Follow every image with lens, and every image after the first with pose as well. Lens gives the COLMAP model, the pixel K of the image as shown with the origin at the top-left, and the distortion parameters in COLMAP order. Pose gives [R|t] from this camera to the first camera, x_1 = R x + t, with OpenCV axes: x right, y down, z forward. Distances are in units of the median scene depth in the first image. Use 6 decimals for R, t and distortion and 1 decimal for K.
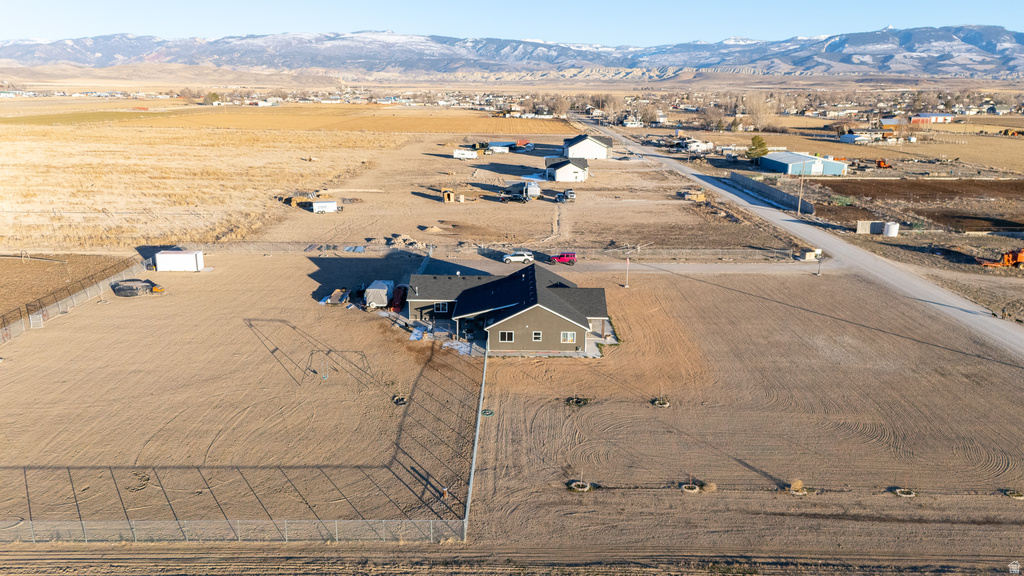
lens RADIAL K [[748.2, 0, 512.1], [0, 748.2, 286.2], [0, 0, 1]] dist [0.075843, -0.067253]
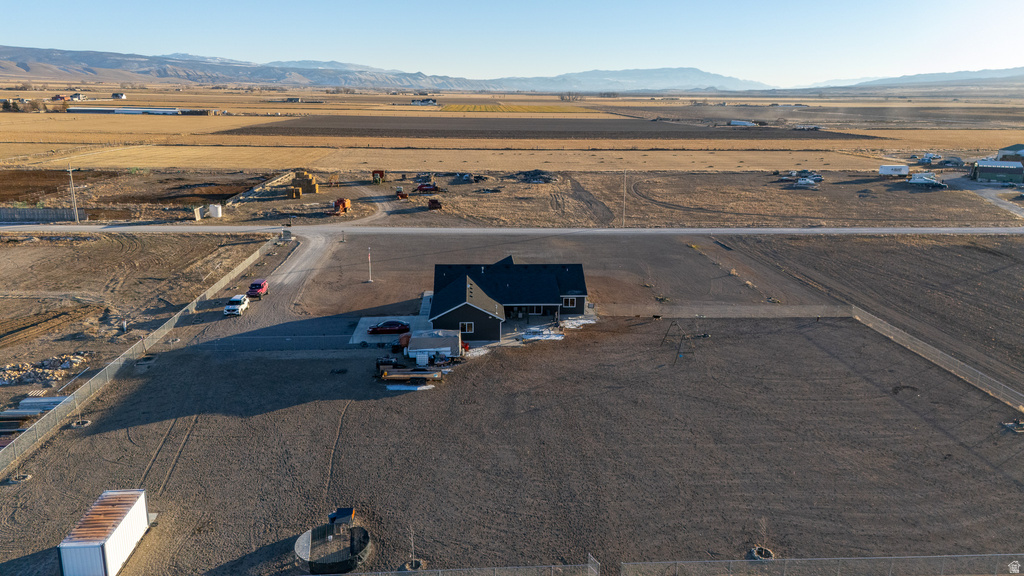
lens RADIAL K [[748.2, 0, 511.4], [0, 748.2, 285.7], [0, 0, 1]] dist [0.075843, -0.067253]
pose [[-0.062365, -0.260017, 0.963588, -1.006191], [0.244727, 0.932009, 0.267335, -0.261978], [-0.967584, 0.252488, 0.005509, 0.960887]]
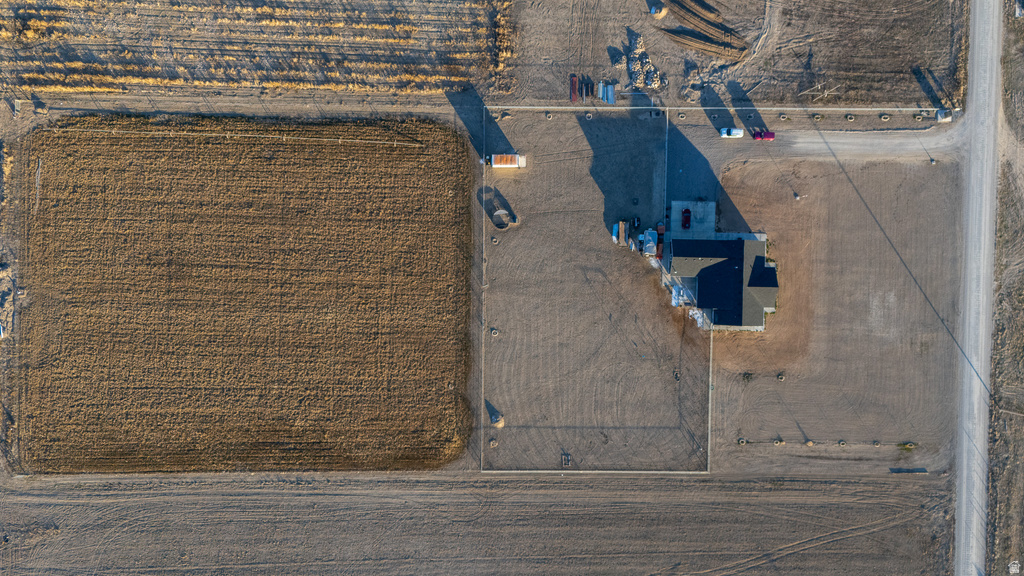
lens RADIAL K [[748.2, 0, 504.3], [0, 748.2, 287.6], [0, 0, 1]] dist [0.075843, -0.067253]
pose [[0.999830, 0.015578, 0.009836, -0.569355], [-0.013455, 0.252690, 0.967454, -1.770725], [0.012585, -0.967422, 0.252857, 0.480201]]
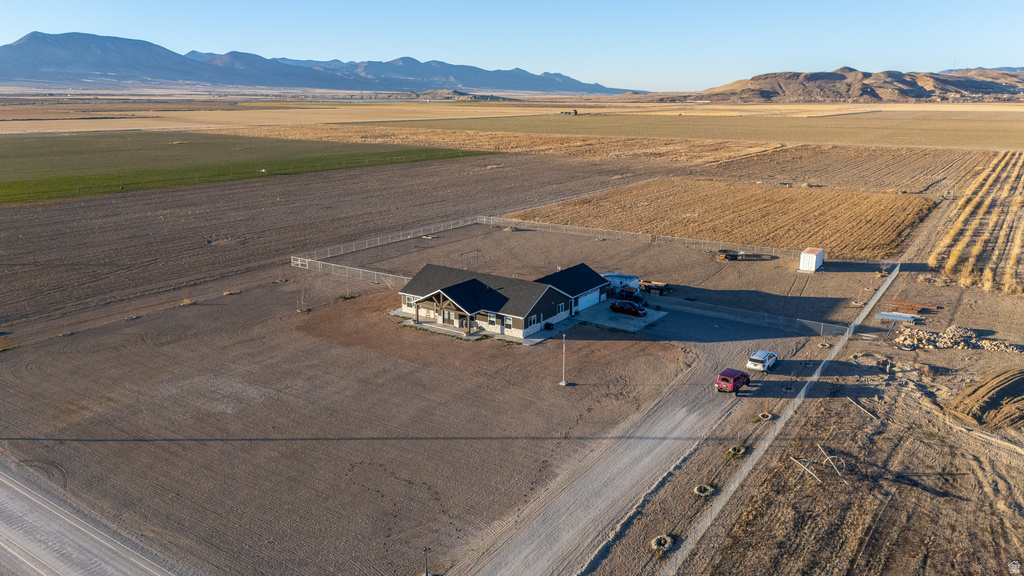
lens RADIAL K [[748.2, 0, 511.7], [0, 748.2, 287.7], [0, 0, 1]] dist [0.075843, -0.067253]
pose [[-0.560171, 0.196517, -0.804730, 0.843341], [-0.221528, 0.900534, 0.374118, -0.382649], [0.798207, 0.387841, -0.460919, 1.475081]]
